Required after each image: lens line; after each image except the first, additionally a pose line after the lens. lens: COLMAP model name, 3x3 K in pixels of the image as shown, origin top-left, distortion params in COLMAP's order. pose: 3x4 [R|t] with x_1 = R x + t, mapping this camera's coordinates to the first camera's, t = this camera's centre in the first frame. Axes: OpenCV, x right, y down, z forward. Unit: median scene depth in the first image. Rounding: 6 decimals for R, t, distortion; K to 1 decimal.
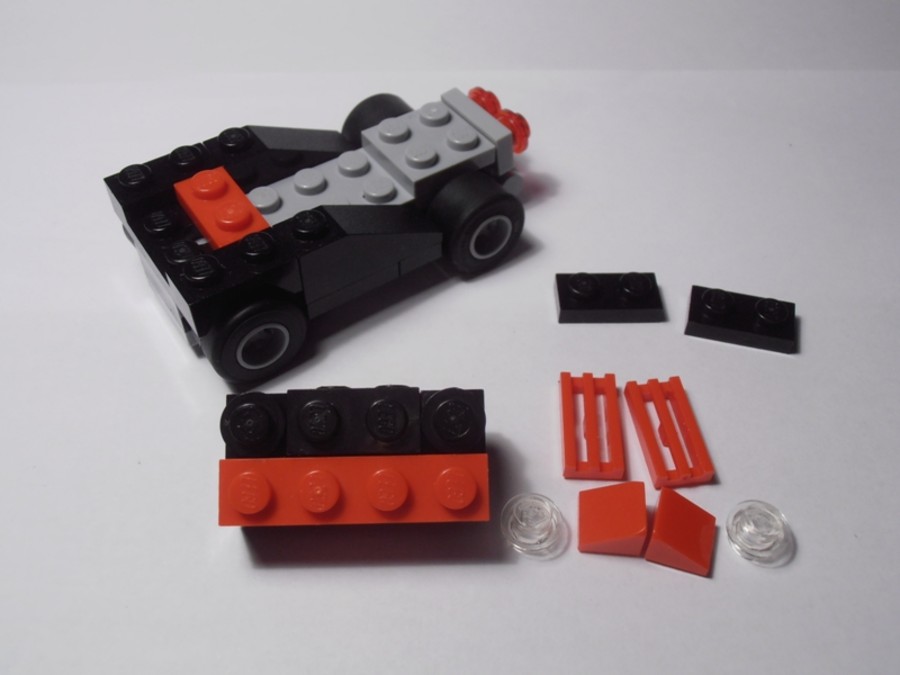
lens RADIAL K [[963.5, 0, 450.7], [0, 963.5, 336.6], [0, 0, 1]] dist [-0.049614, 0.000000]
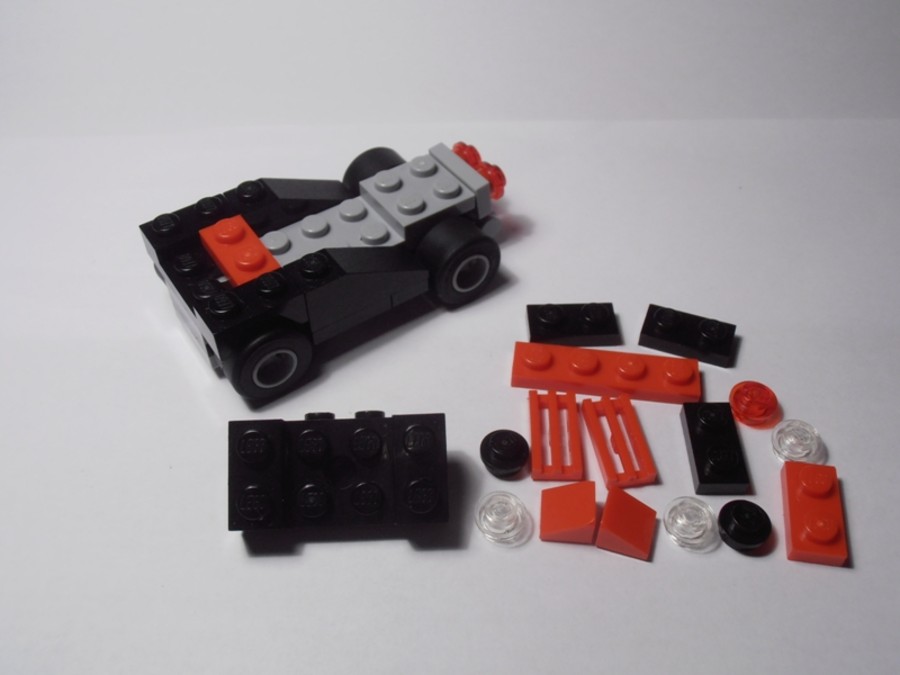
lens RADIAL K [[963.5, 0, 452.3], [0, 963.5, 334.0], [0, 0, 1]] dist [-0.049614, 0.000000]
pose [[0.999968, -0.004190, -0.006786, 0.027174], [0.004035, 0.999735, -0.022654, -0.004164], [0.006879, 0.022626, 0.999720, -0.160212]]
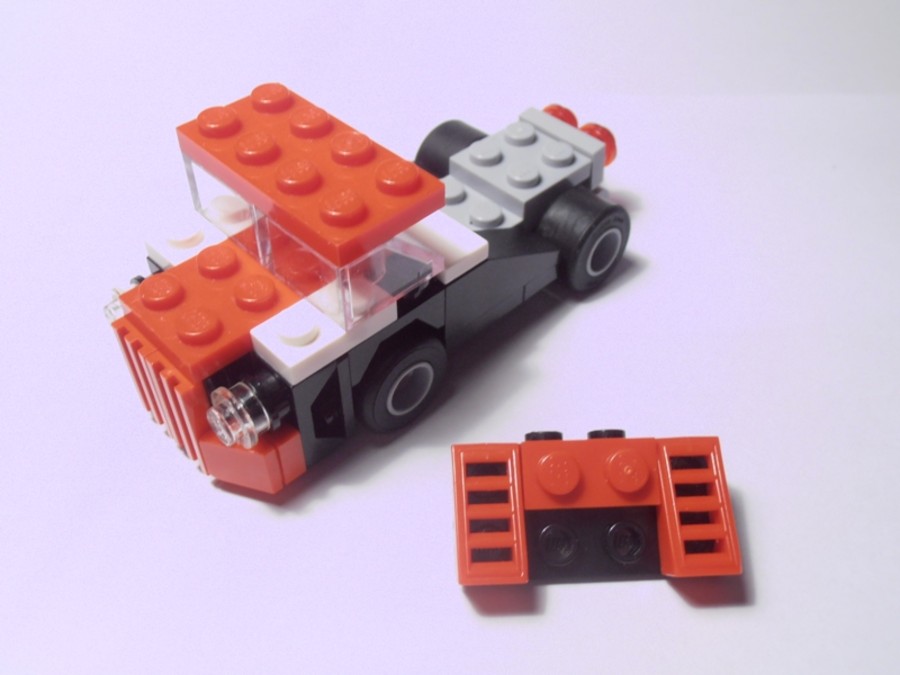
lens RADIAL K [[963.5, 0, 452.5], [0, 963.5, 337.0], [0, 0, 1]] dist [-0.049614, 0.000000]
pose [[0.986662, -0.109307, 0.120620, -0.235141], [0.115620, 0.992199, -0.046621, 0.007089], [-0.114583, 0.059945, 0.991603, 0.071541]]
